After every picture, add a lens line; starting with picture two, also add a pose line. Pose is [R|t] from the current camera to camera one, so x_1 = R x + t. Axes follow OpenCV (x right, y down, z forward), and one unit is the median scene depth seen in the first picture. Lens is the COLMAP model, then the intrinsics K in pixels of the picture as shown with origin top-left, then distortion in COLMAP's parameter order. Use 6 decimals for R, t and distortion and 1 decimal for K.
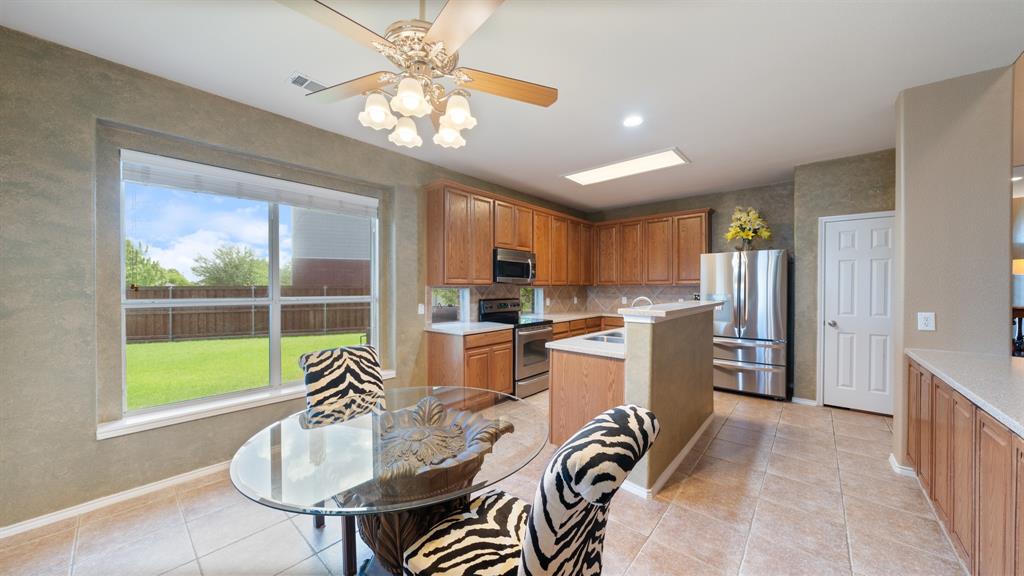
lens RADIAL K [[356.0, 0, 507.6], [0, 356.0, 291.0], [0, 0, 1]] dist [-0.005090, 0.000307]
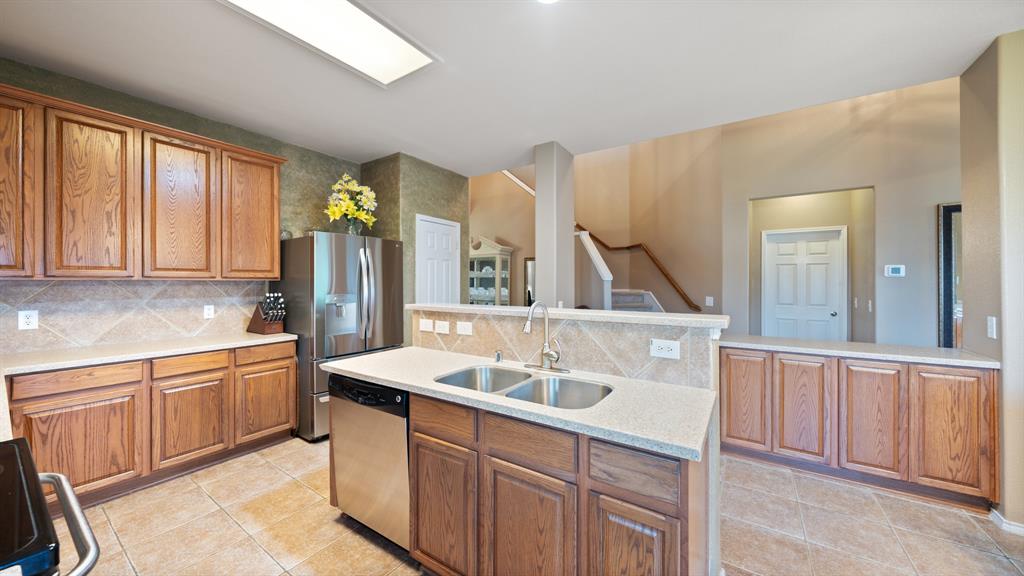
lens RADIAL K [[356.0, 0, 513.4], [0, 356.0, 283.1], [0, 0, 1]] dist [-0.005090, 0.000307]
pose [[-0.138485, 0.000624, 0.990364, -0.139078], [0.008590, 0.999963, 0.000571, -0.010362], [-0.990327, 0.008586, -0.138485, 0.792506]]
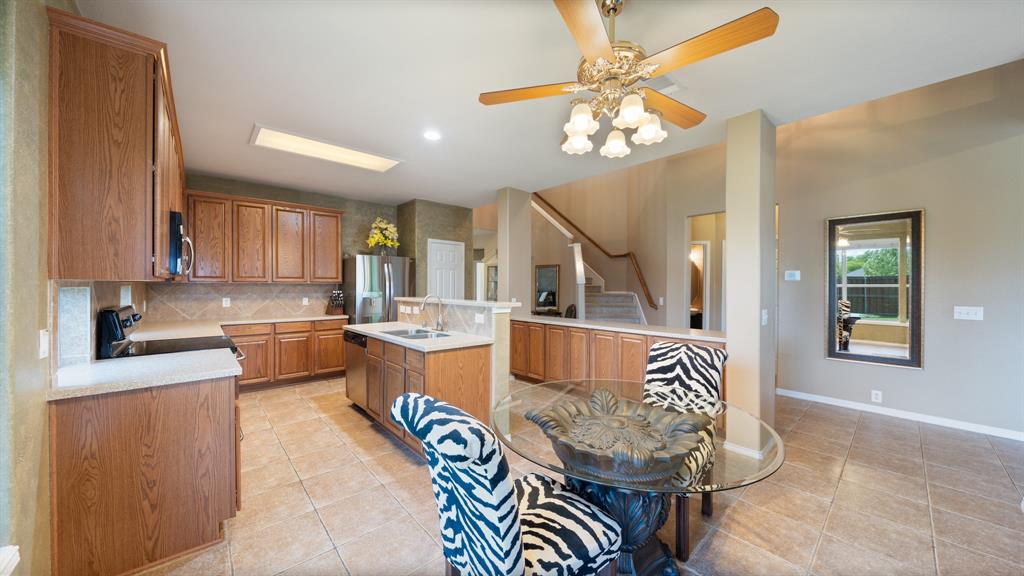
lens RADIAL K [[356.0, 0, 520.8], [0, 356.0, 289.6], [0, 0, 1]] dist [-0.005090, 0.000307]
pose [[0.101285, -0.008093, 0.994825, -0.505489], [0.005694, 0.999955, 0.007555, -0.004422], [-0.994841, 0.004899, 0.101327, 0.430139]]
